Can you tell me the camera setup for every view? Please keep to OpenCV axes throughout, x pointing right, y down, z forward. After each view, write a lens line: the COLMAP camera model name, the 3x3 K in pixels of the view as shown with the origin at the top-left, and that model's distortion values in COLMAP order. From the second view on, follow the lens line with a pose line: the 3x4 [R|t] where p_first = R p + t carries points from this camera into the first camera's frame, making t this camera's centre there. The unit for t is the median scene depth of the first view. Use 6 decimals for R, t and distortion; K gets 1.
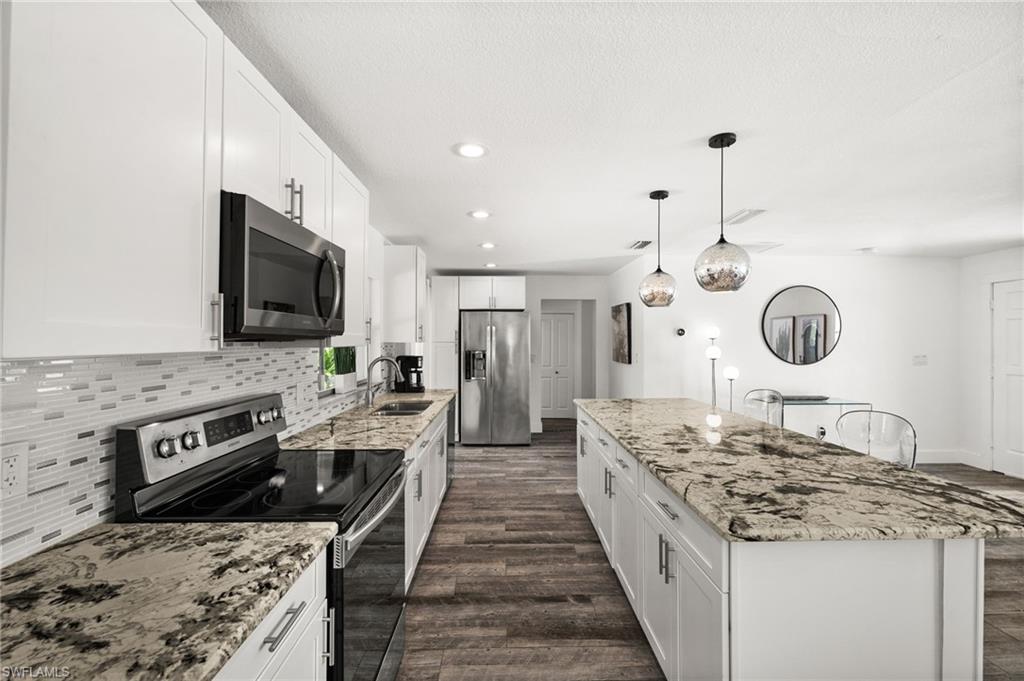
lens RADIAL K [[403.4, 0, 509.3], [0, 403.4, 337.5], [0, 0, 1]] dist [0.002350, 0.000147]
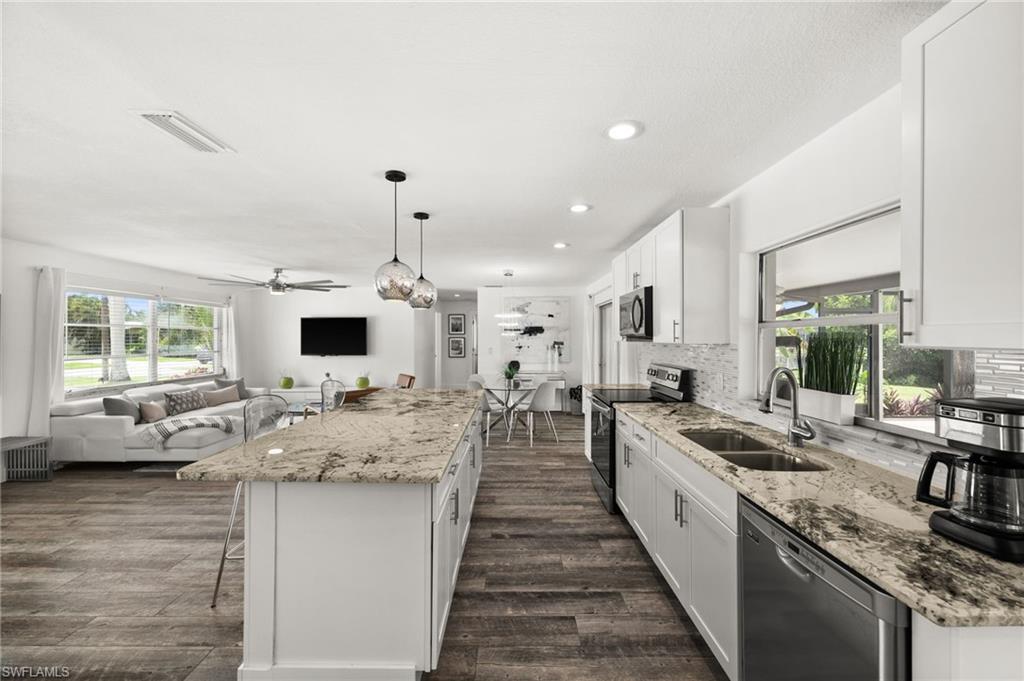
lens RADIAL K [[403.4, 0, 509.3], [0, 403.4, 337.5], [0, 0, 1]] dist [0.002350, 0.000147]
pose [[-0.999893, -0.003288, 0.014284, 0.110918], [-0.003377, 0.999975, -0.006273, 0.011259], [-0.014263, -0.006320, -0.999878, 2.018265]]
